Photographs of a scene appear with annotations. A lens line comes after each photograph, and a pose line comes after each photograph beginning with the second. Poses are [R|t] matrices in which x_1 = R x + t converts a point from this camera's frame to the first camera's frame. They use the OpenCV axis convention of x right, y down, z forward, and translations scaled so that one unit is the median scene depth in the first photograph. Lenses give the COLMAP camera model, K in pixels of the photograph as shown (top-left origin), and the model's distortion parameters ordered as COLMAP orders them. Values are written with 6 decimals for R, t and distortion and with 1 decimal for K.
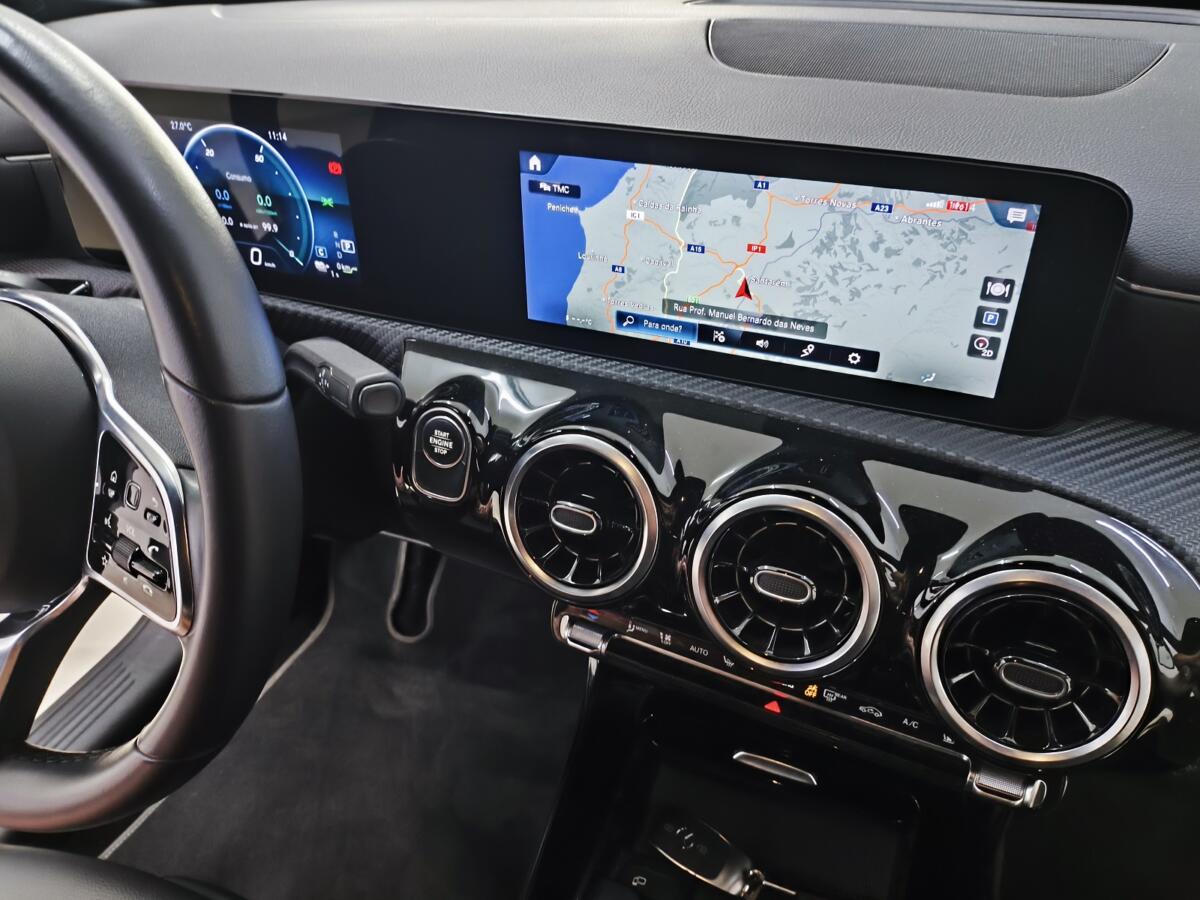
lens RADIAL K [[908.8, 0, 605.4], [0, 908.8, 441.2], [0, 0, 1]] dist [0.040822, -0.042524]
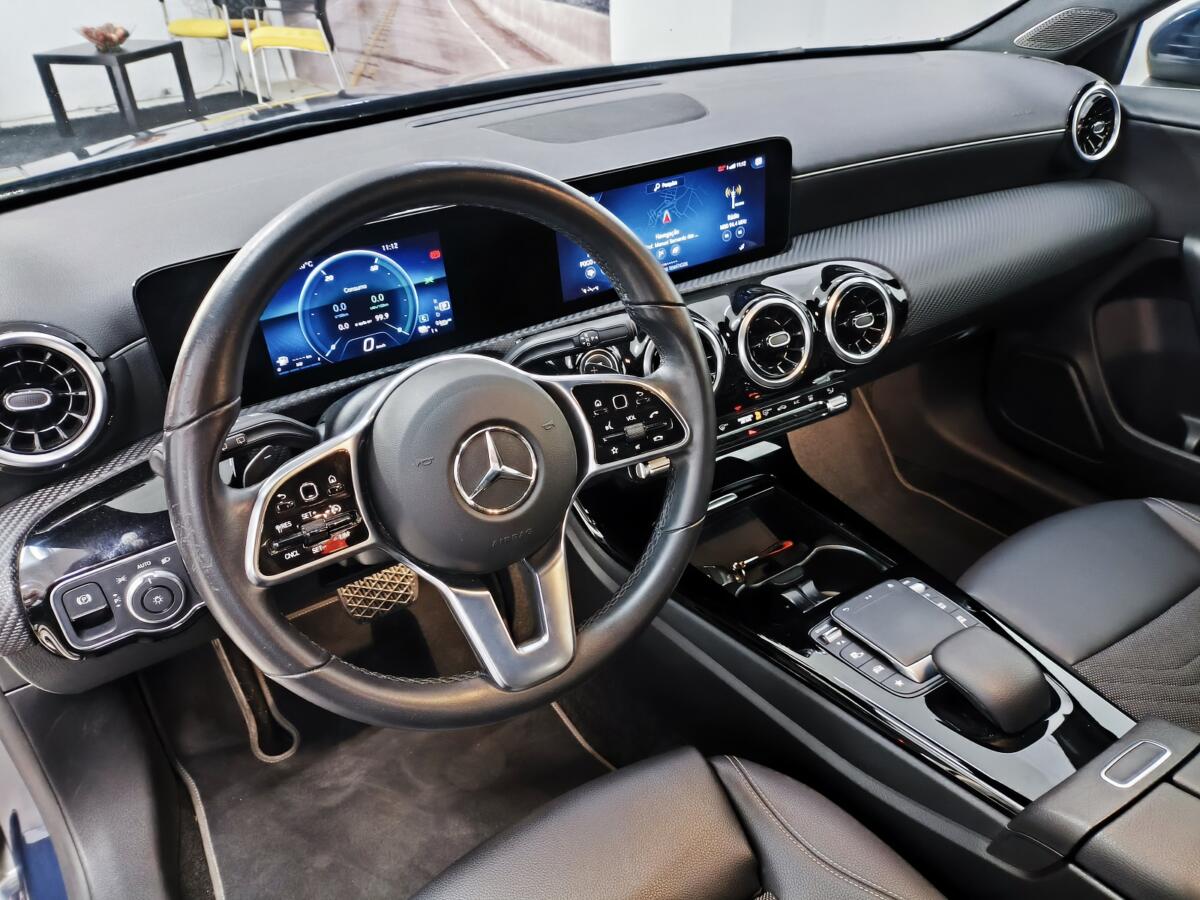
lens RADIAL K [[908.8, 0, 610.4], [0, 908.8, 454.6], [0, 0, 1]] dist [0.040822, -0.042524]
pose [[0.566911, -0.429235, 0.703114, -1.401132], [0.492217, 0.860906, 0.128696, -0.069842], [-0.660556, 0.273126, 0.699334, -0.157098]]
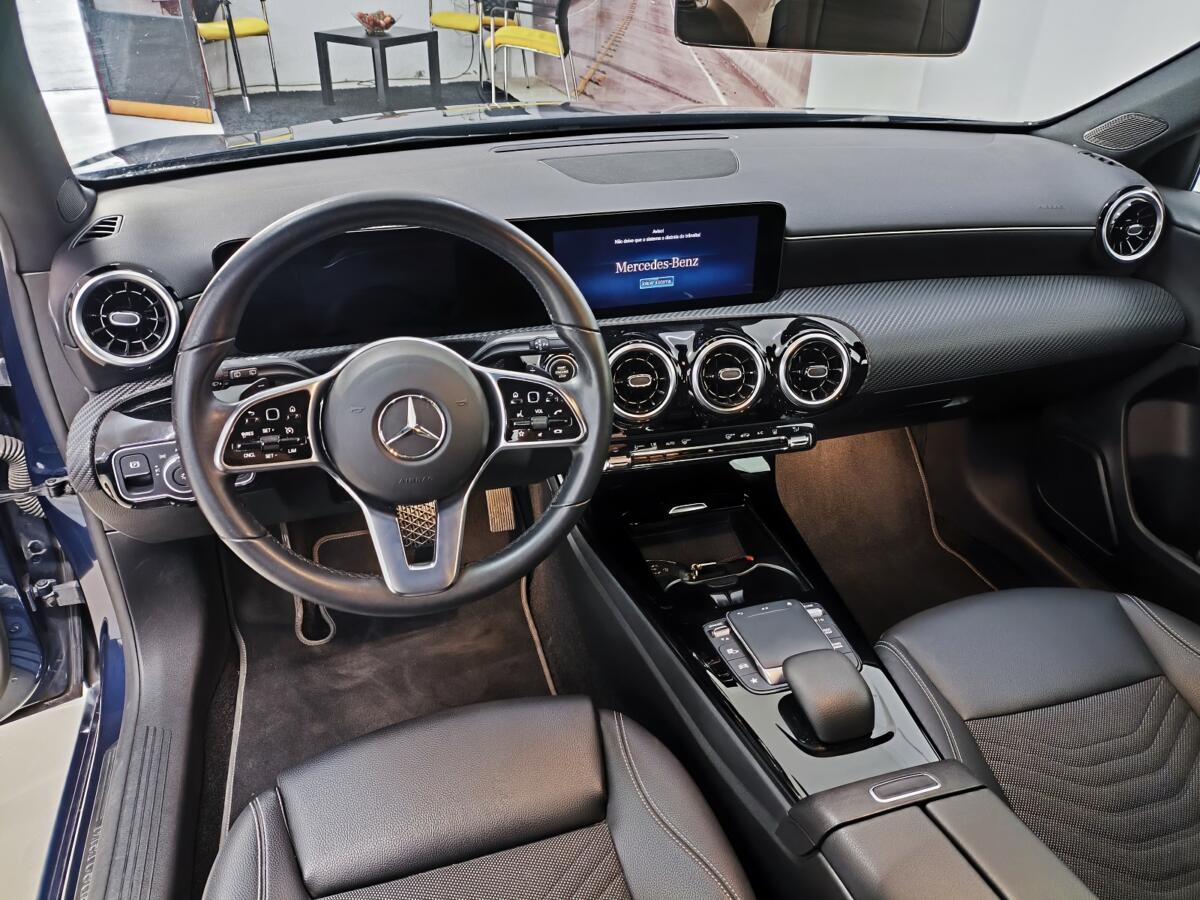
lens RADIAL K [[908.8, 0, 603.7], [0, 908.8, 452.8], [0, 0, 1]] dist [0.040822, -0.042524]
pose [[0.772198, -0.293684, 0.563436, -1.304918], [0.333113, 0.942252, 0.034599, 0.131644], [-0.541060, 0.160971, 0.825435, -0.723975]]
